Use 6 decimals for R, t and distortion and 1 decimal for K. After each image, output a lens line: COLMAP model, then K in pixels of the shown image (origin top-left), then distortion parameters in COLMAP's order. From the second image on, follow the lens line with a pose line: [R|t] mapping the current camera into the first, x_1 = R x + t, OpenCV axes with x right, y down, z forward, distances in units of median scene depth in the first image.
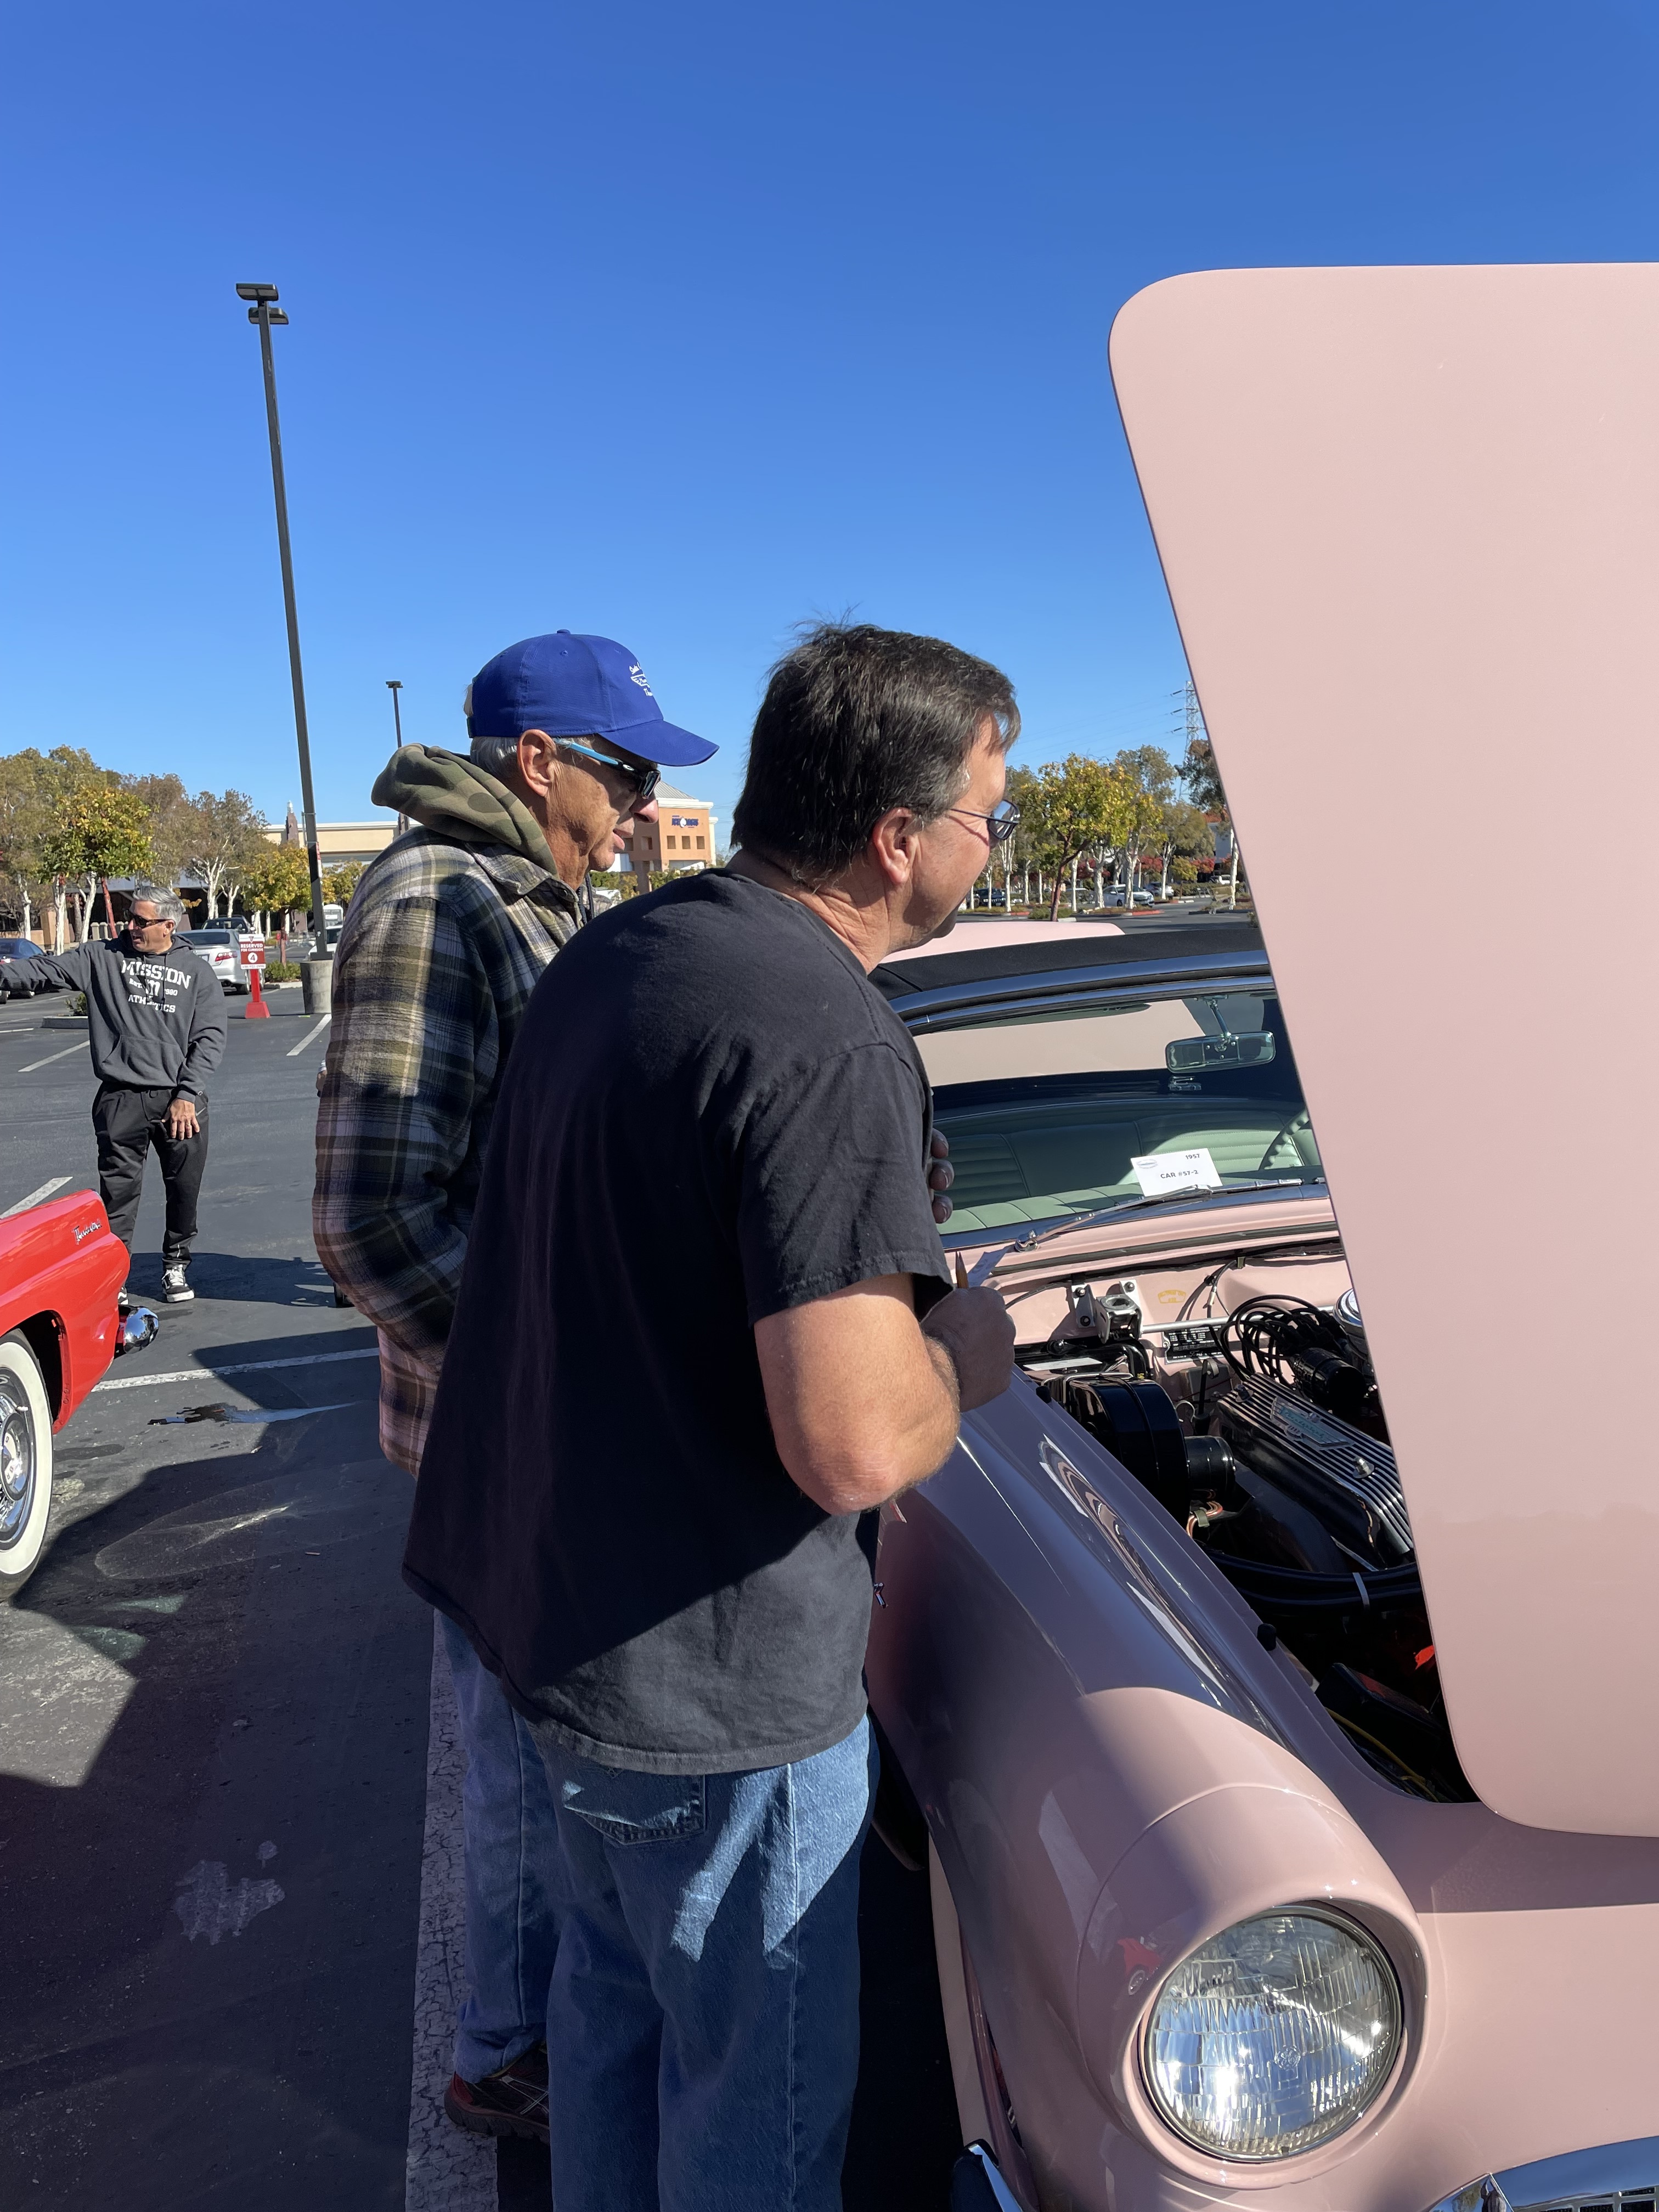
lens RADIAL K [[1684.3, 0, 842.4], [0, 1684.3, 1117.4], [0, 0, 1]] dist [0.080195, -0.097990]
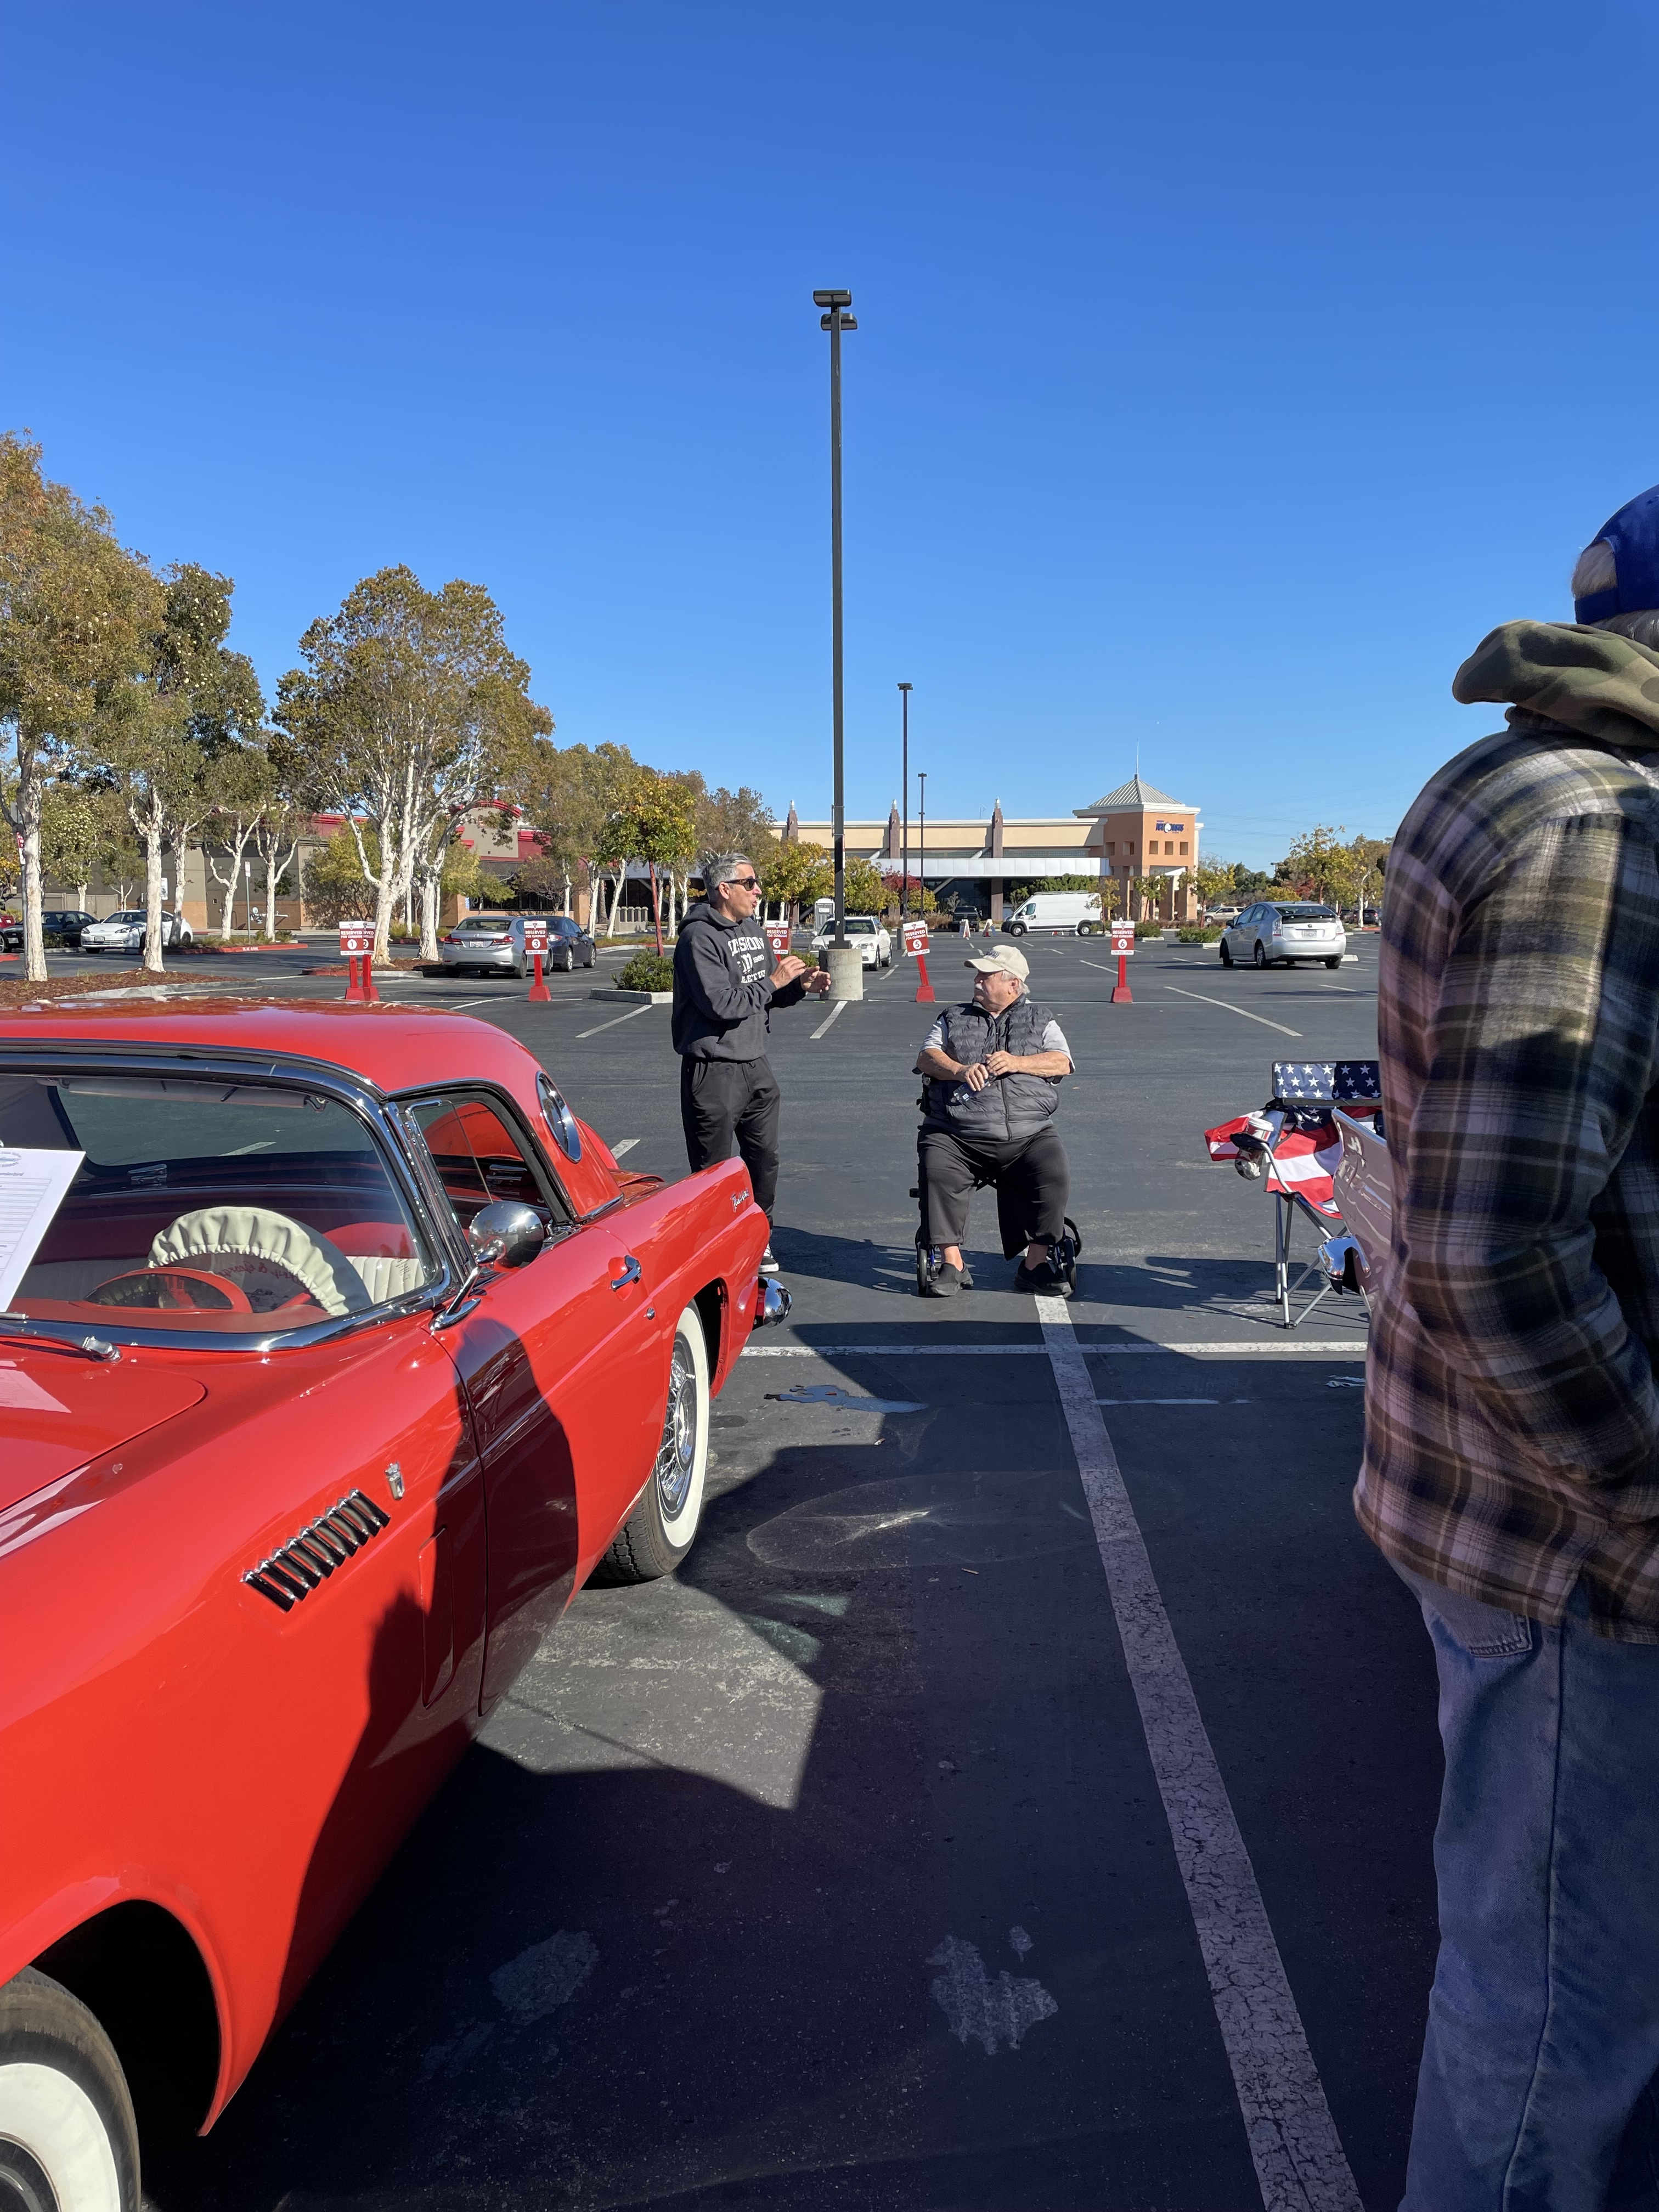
lens RADIAL K [[1651.2, 0, 818.0], [0, 1651.2, 1116.8], [0, 0, 1]] dist [0.103261, -0.128787]
pose [[0.961501, 0.076051, -0.264067, -0.179762], [-0.076616, 0.997027, 0.008173, 0.009145], [0.263903, 0.012373, 0.964470, 0.106534]]
